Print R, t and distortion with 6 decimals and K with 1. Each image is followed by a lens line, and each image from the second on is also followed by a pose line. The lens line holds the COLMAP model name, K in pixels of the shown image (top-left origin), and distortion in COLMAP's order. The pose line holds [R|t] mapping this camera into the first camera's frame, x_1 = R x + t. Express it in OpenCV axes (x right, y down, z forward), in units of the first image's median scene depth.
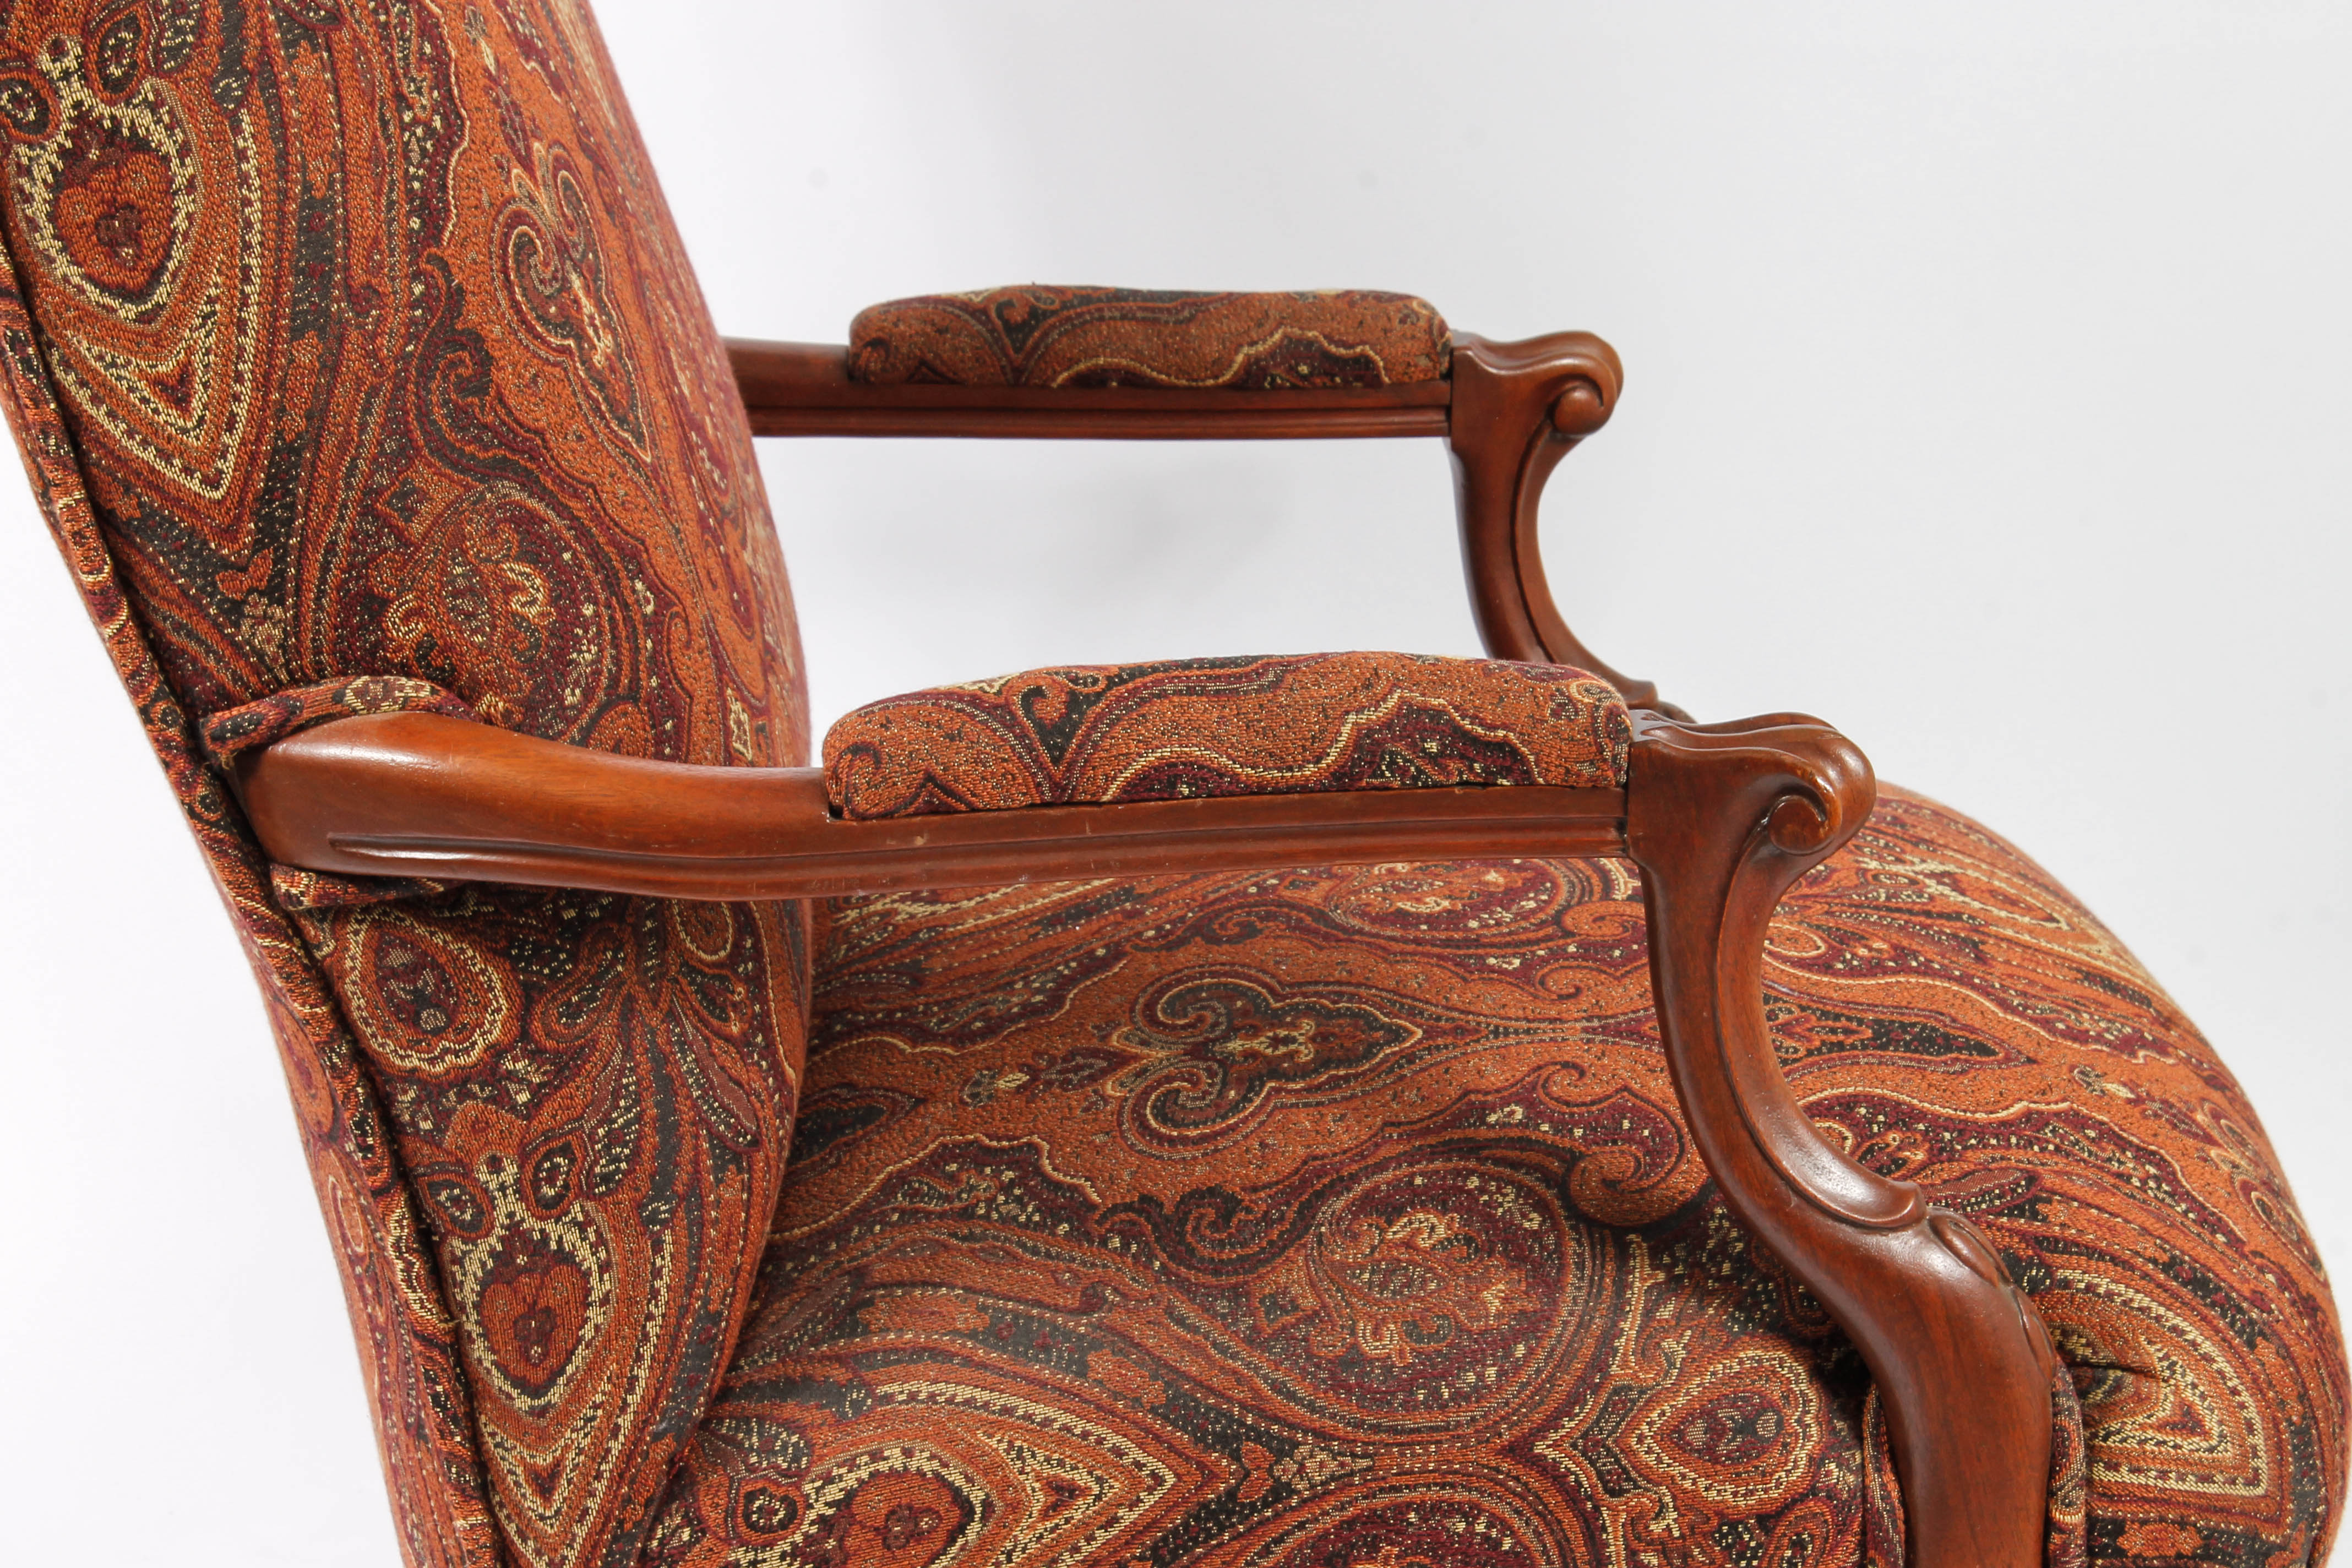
lens RADIAL K [[5542.0, 0, 1176.0], [0, 5542.0, 784.0], [0, 0, 1]] dist [0.055374, 0.250570]
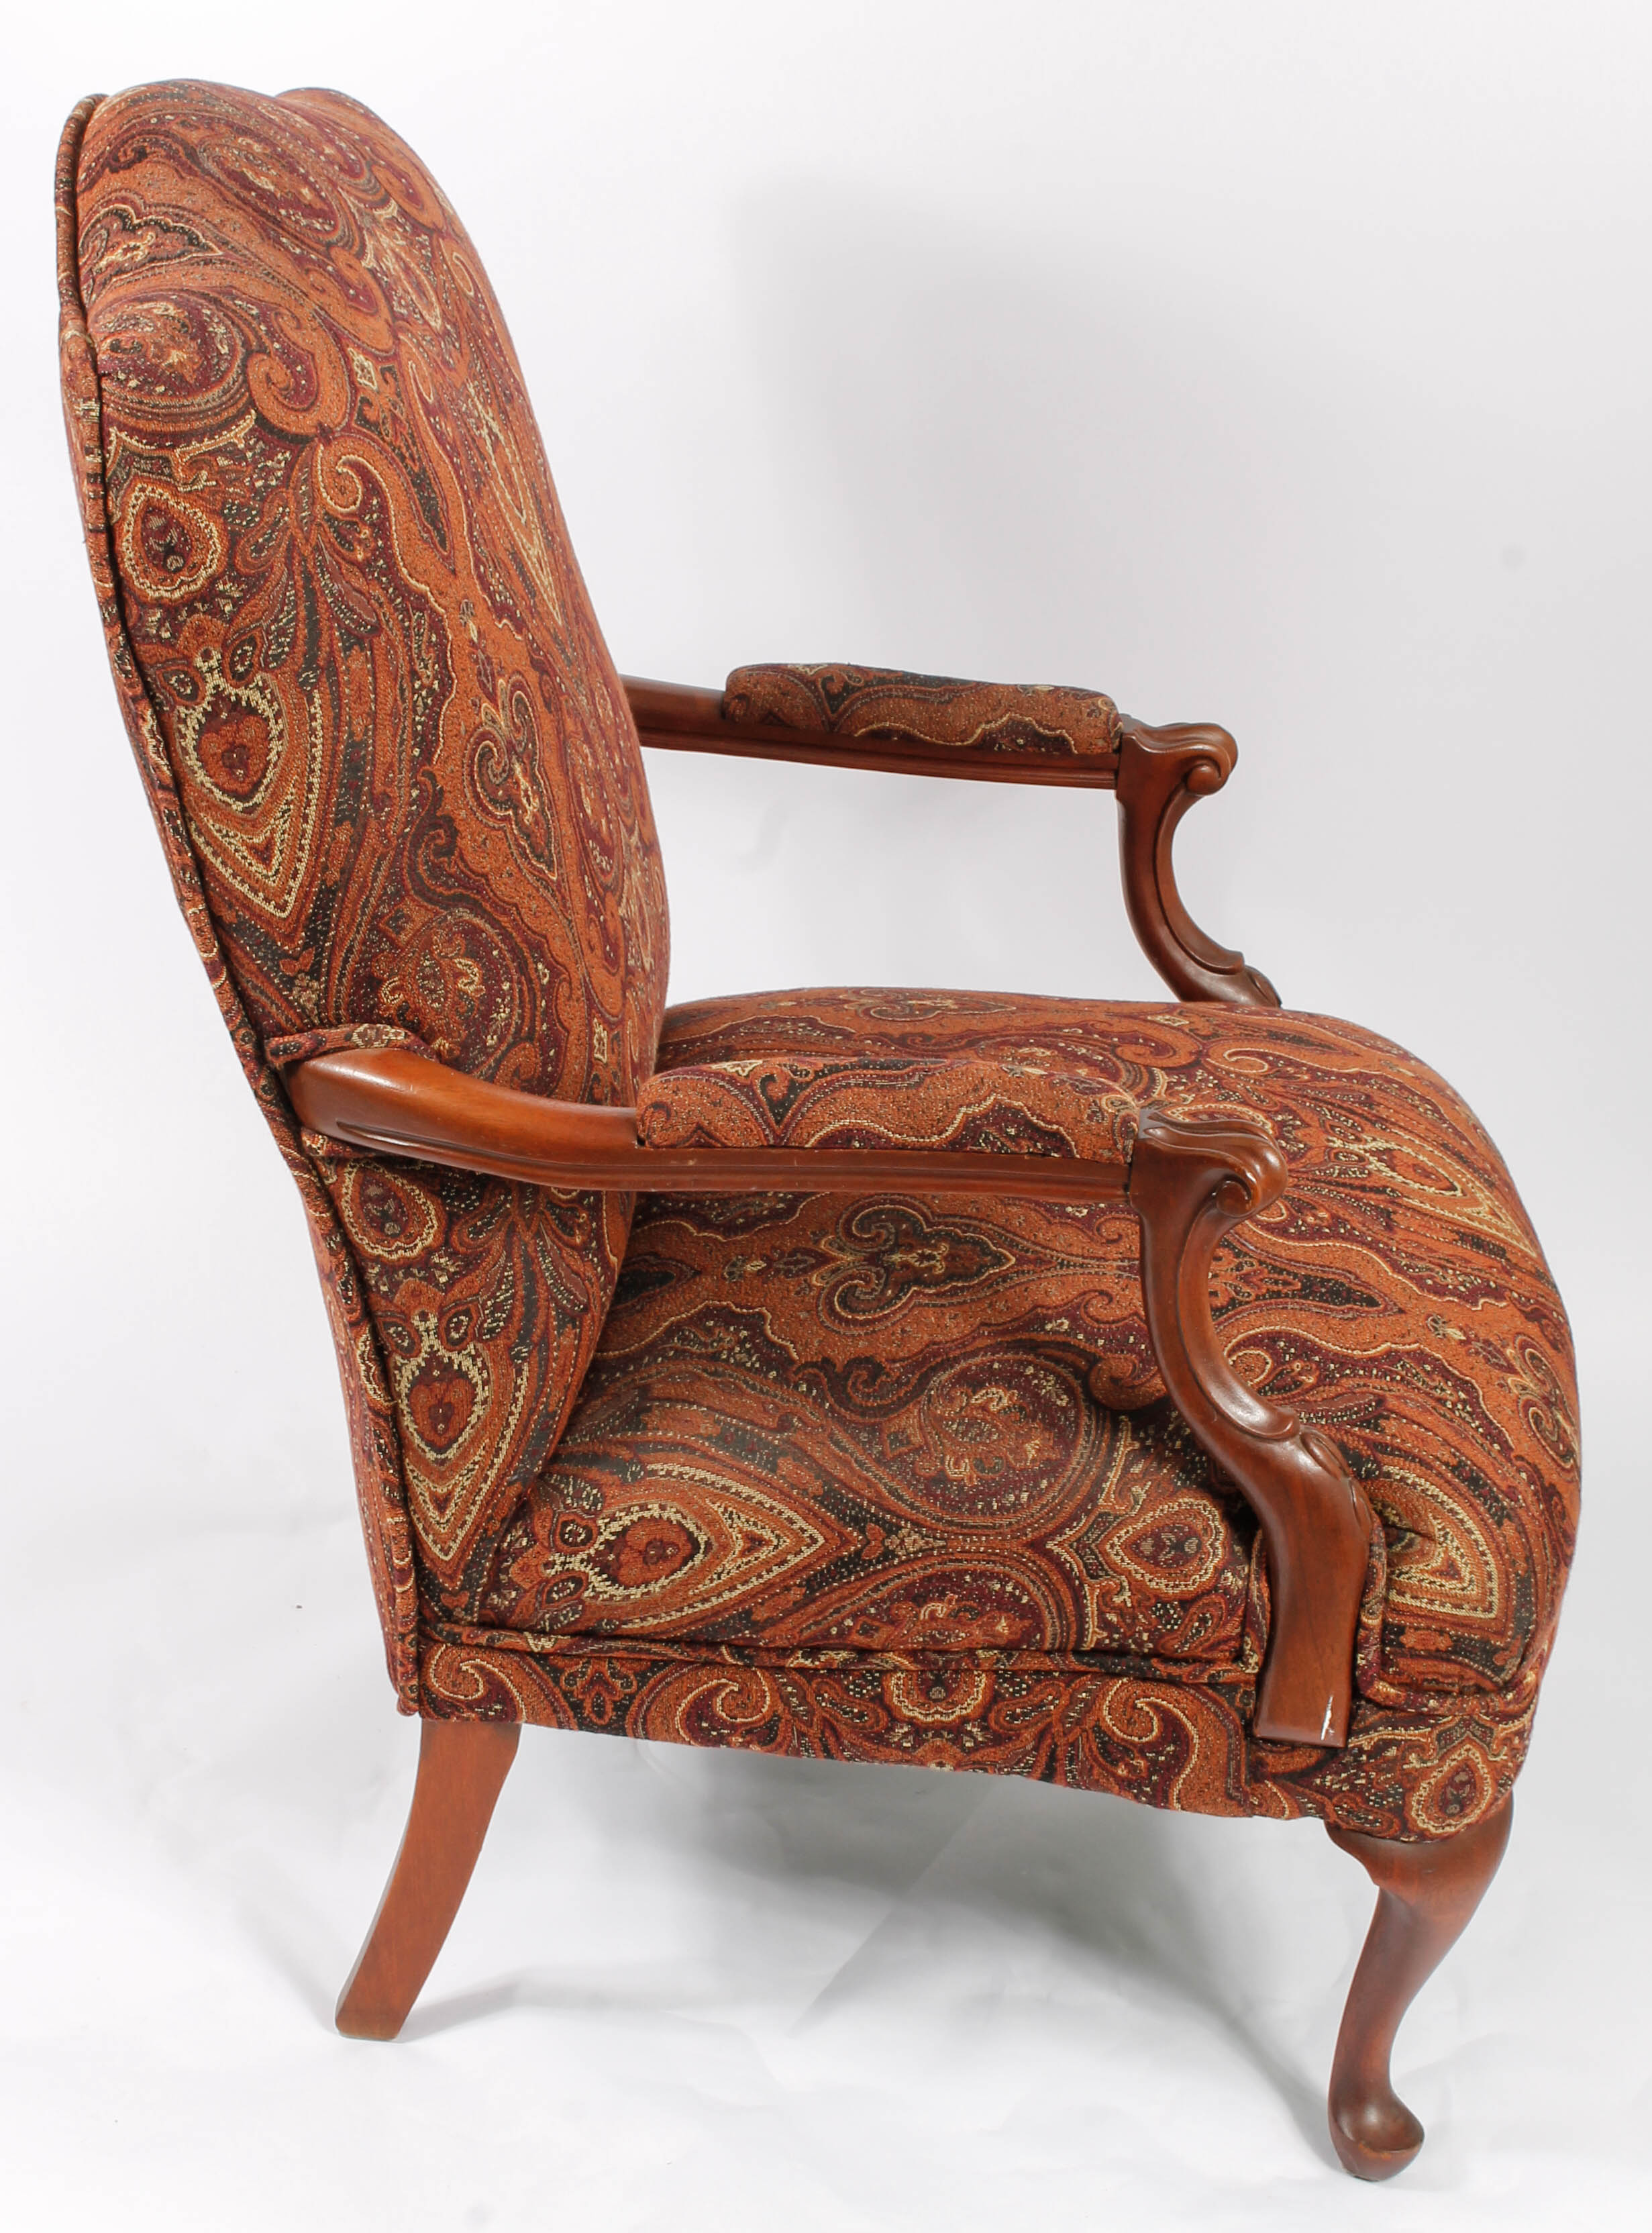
lens RADIAL K [[4482.4, 0, 712.6], [0, 4482.4, 966.1], [0, 0, 1]] dist [-0.054582, 0.092281]
pose [[0.992190, 0.091490, -0.084783, 0.063214], [-0.082063, 0.990681, 0.108701, -0.181225], [0.093938, -0.100895, 0.990452, -0.284910]]
